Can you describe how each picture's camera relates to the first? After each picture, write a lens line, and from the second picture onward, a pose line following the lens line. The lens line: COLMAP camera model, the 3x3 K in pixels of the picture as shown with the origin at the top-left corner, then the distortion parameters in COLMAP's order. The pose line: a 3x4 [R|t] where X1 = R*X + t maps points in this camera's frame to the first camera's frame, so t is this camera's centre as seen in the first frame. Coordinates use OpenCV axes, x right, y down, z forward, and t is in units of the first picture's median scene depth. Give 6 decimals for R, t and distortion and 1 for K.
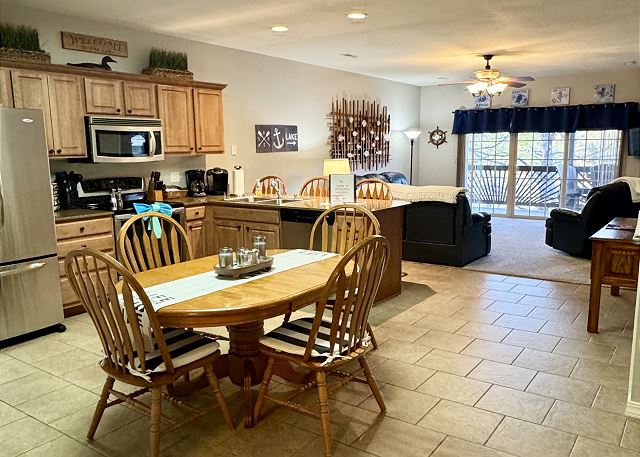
lens RADIAL K [[542.0, 0, 320.0], [0, 542.0, 228.5], [0, 0, 1]] dist [-0.000466, -0.004046]
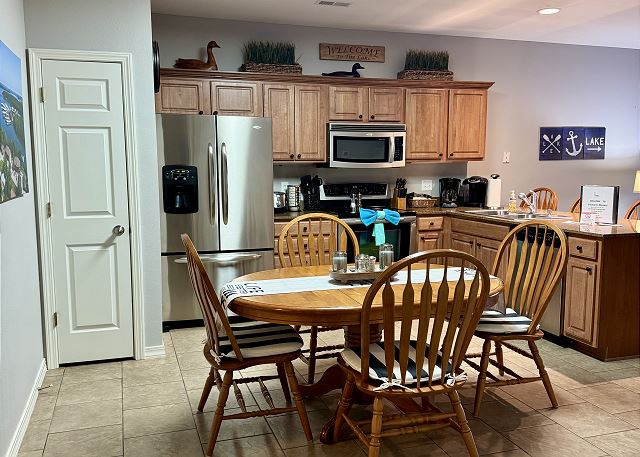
lens RADIAL K [[596.5, 0, 320.0], [0, 596.5, 228.5], [0, 0, 1]] dist [0.092139, -0.017842]
pose [[0.806611, 0.076151, -0.586157, 0.224328], [-0.094874, 0.995488, -0.001228, -0.001077], [0.583419, 0.056602, 0.810196, 0.059112]]
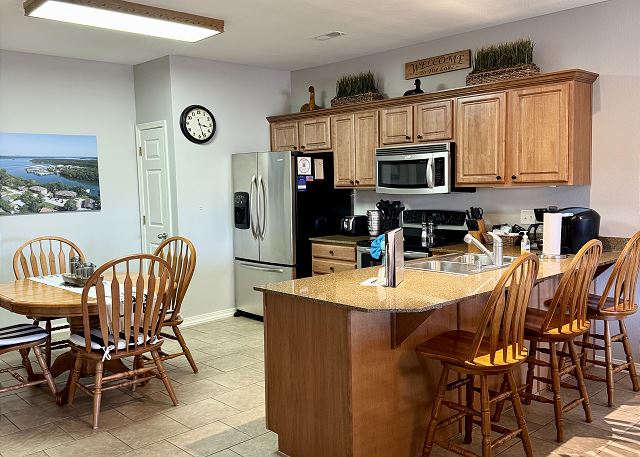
lens RADIAL K [[596.5, 0, 320.0], [0, 596.5, 228.5], [0, 0, 1]] dist [0.092139, -0.017842]
pose [[-0.205176, 0.096478, -0.973958, 0.627062], [-0.118839, 0.985311, 0.122637, -0.162948], [0.971483, 0.140907, -0.190697, 1.008646]]
